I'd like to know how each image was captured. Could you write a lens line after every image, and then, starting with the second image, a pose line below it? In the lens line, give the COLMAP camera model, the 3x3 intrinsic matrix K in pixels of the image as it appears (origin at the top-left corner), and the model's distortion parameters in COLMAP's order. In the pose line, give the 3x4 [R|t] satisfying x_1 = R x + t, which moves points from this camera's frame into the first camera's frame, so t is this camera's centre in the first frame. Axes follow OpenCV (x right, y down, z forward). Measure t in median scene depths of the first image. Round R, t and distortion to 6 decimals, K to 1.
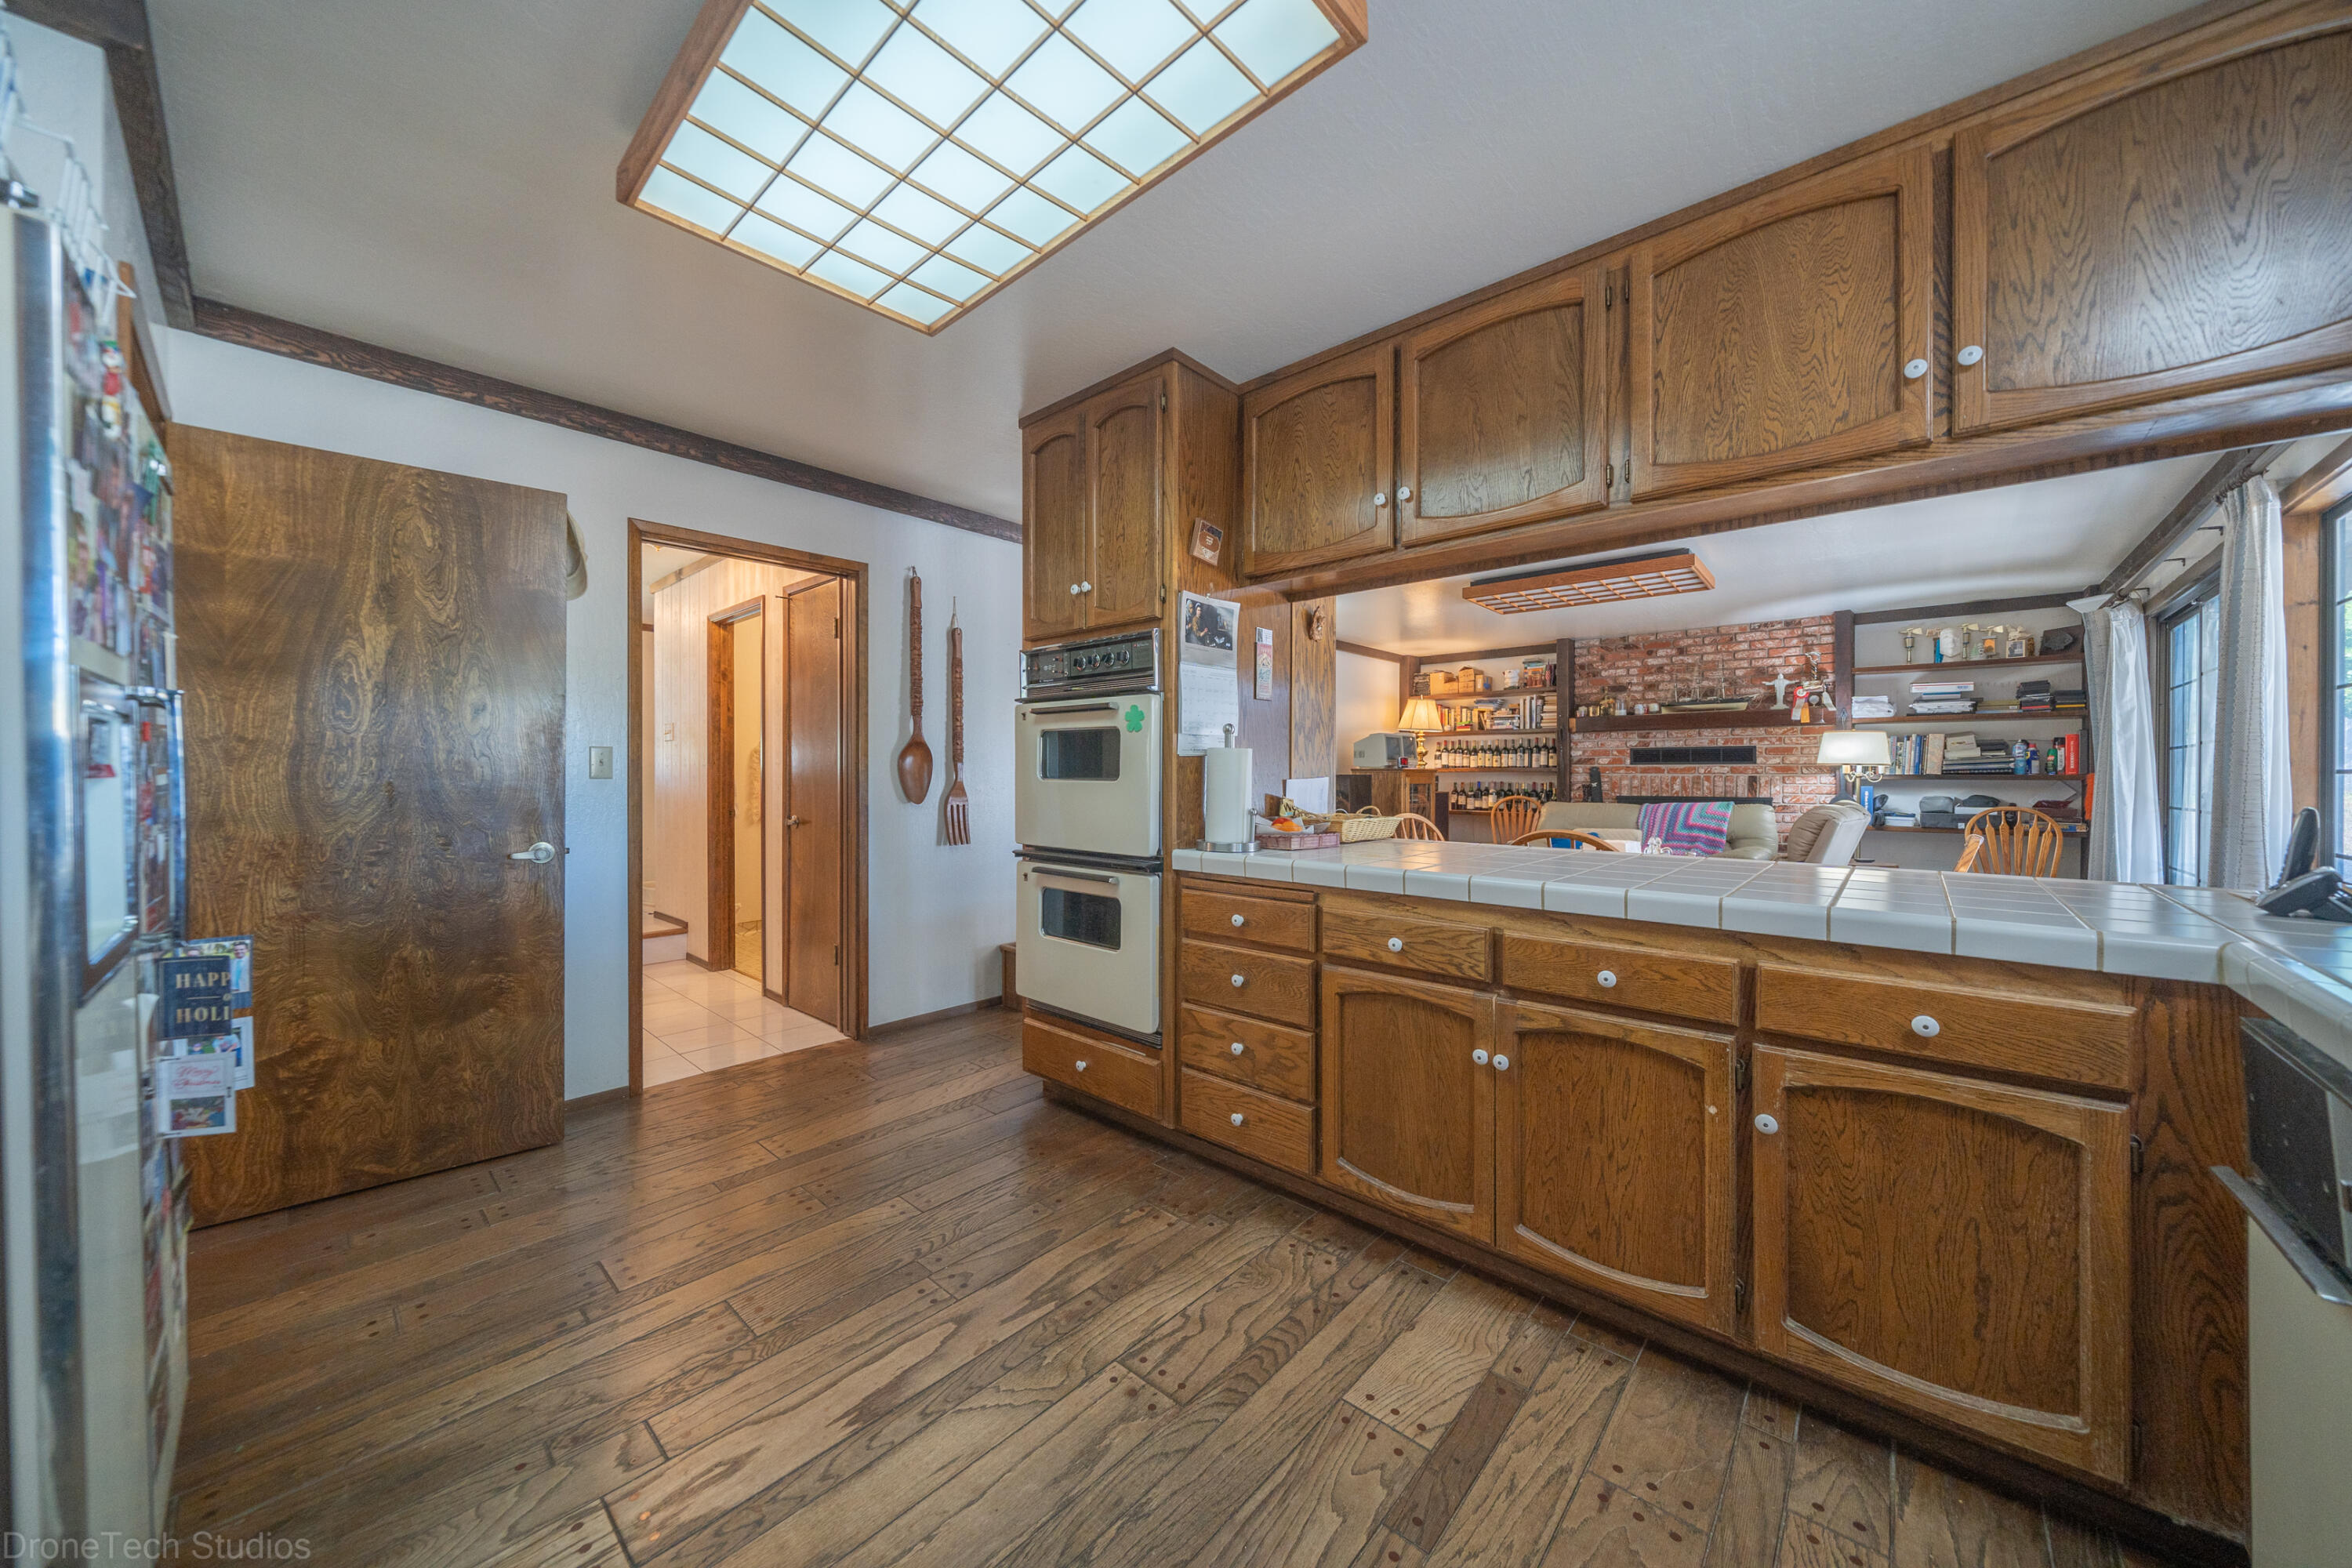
lens RADIAL K [[808.9, 0, 1162.4], [0, 808.9, 772.8], [0, 0, 1]] dist [0.000032, -0.000006]
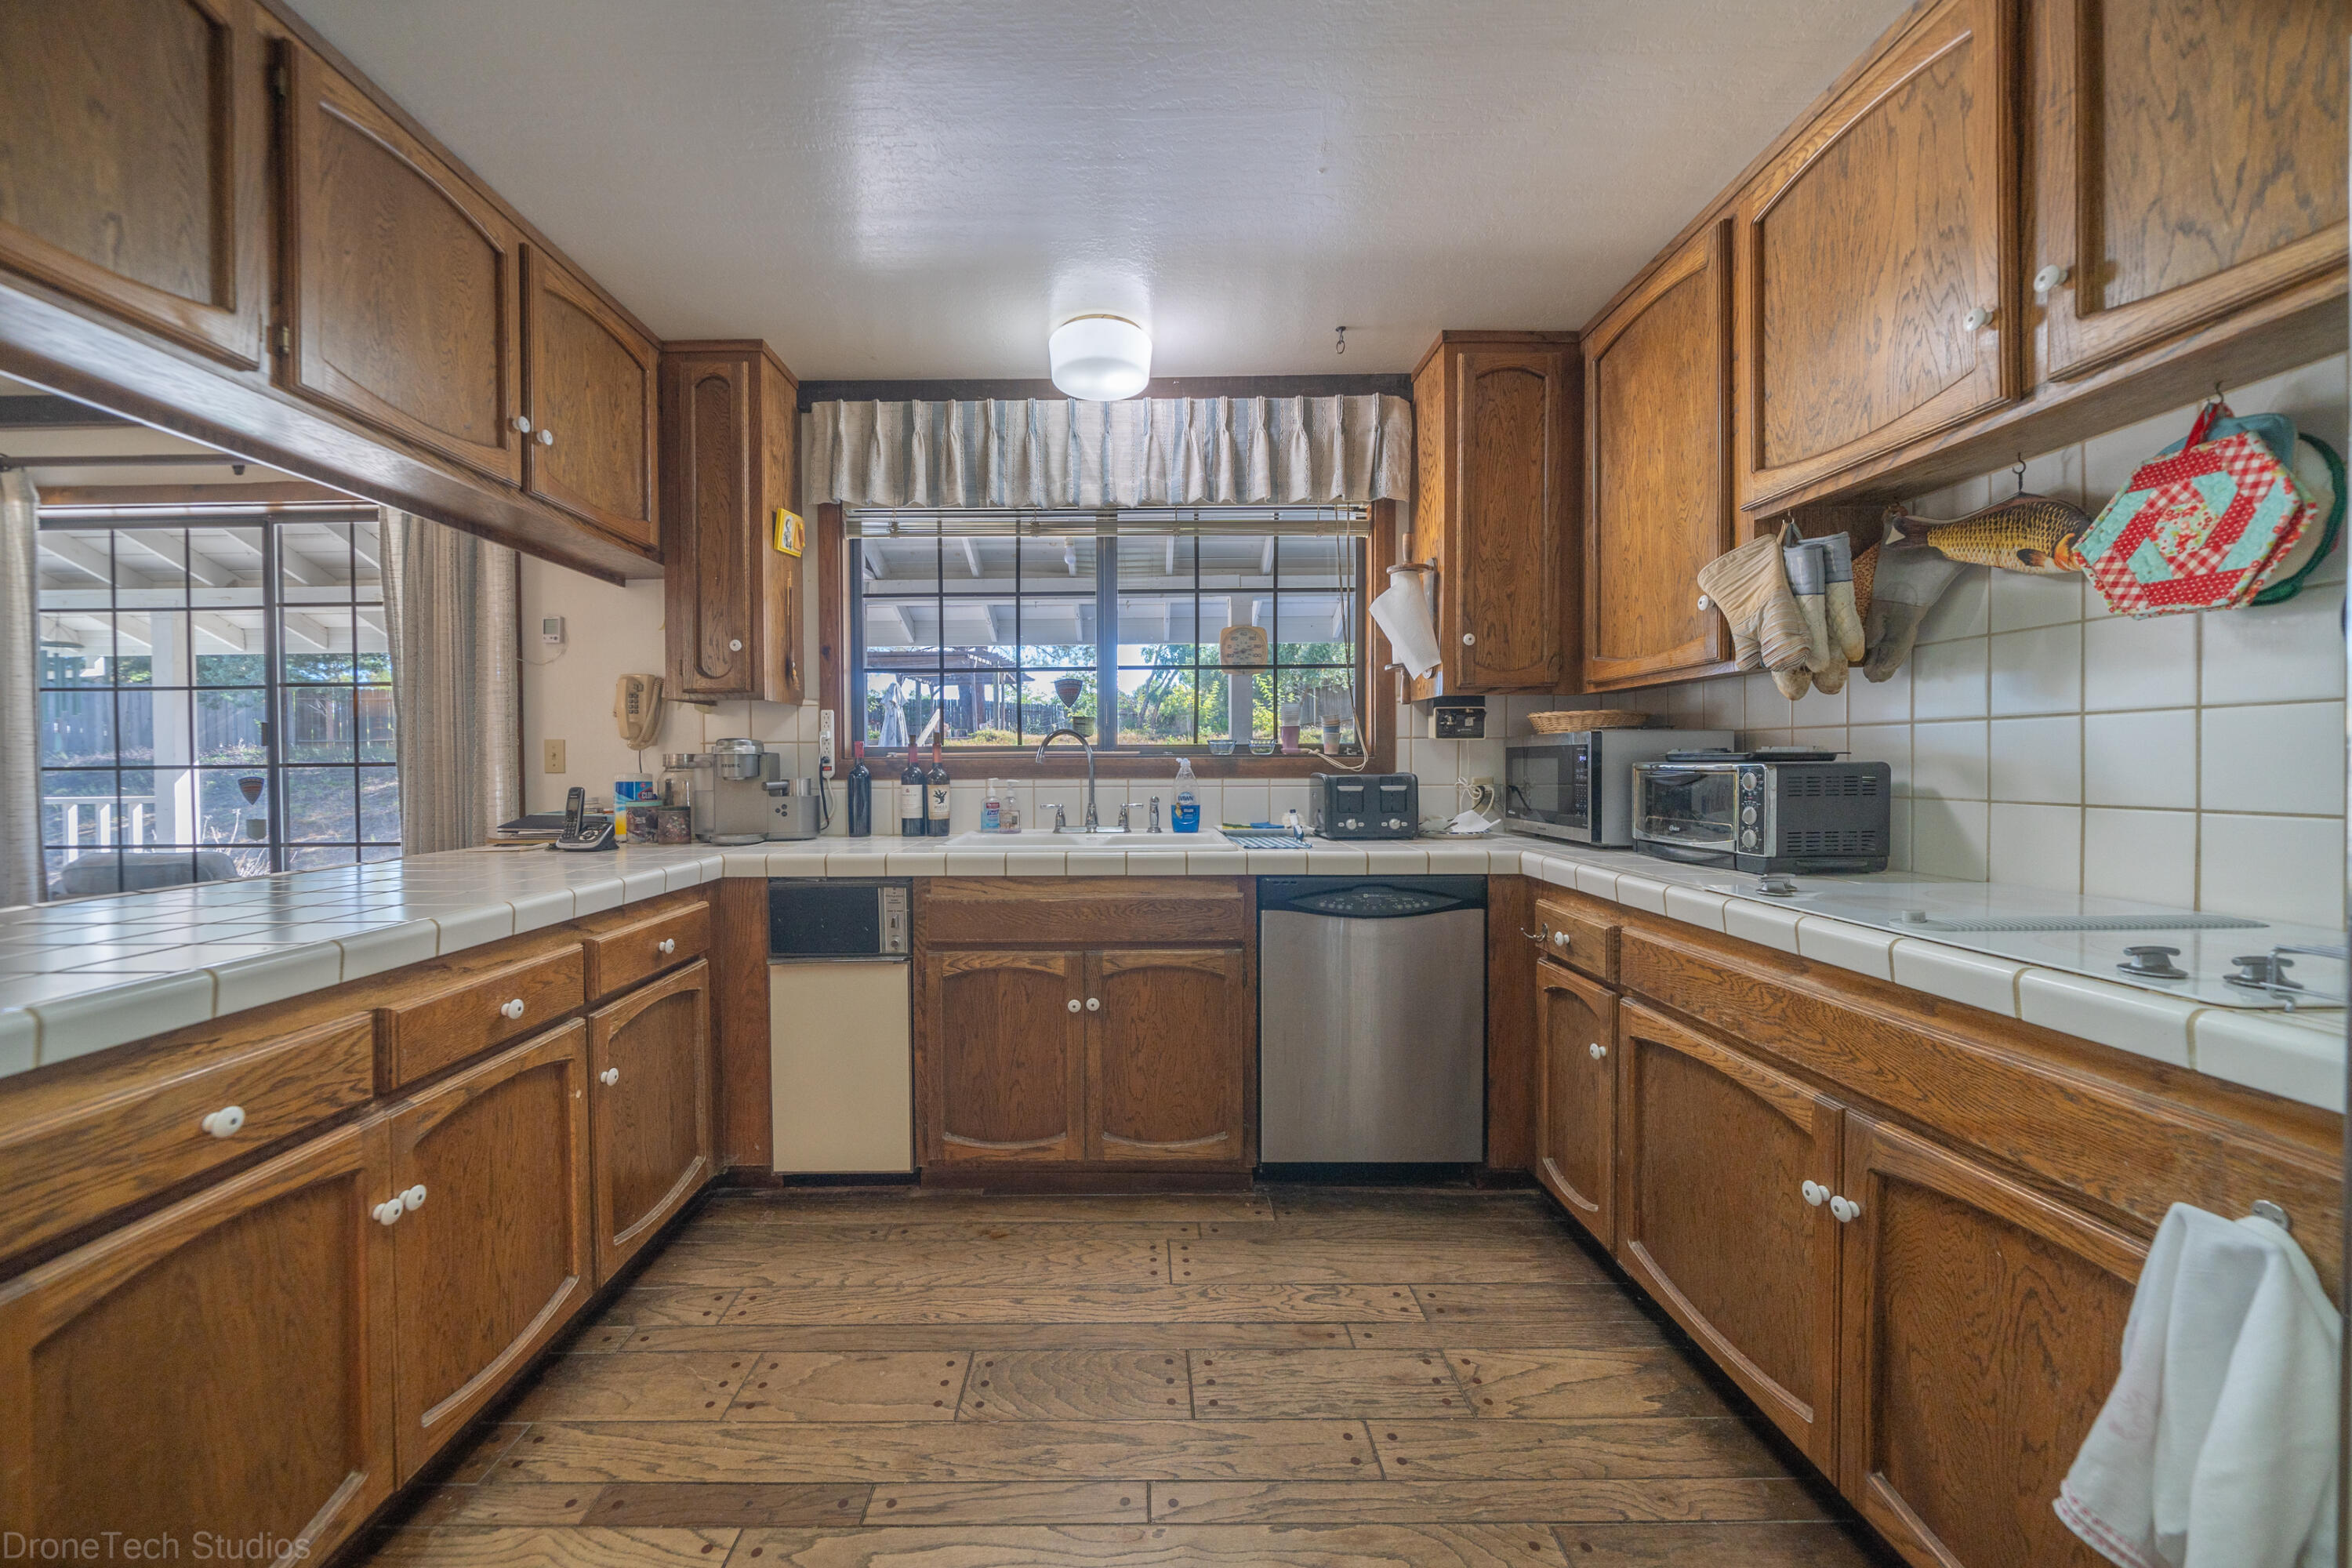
lens RADIAL K [[808.9, 0, 1162.4], [0, 808.9, 772.8], [0, 0, 1]] dist [0.000032, -0.000006]
pose [[-0.690591, -0.004983, 0.723229, -0.572787], [0.006383, 0.999895, 0.012983, -0.001629], [-0.723218, 0.013582, -0.690487, 1.155853]]
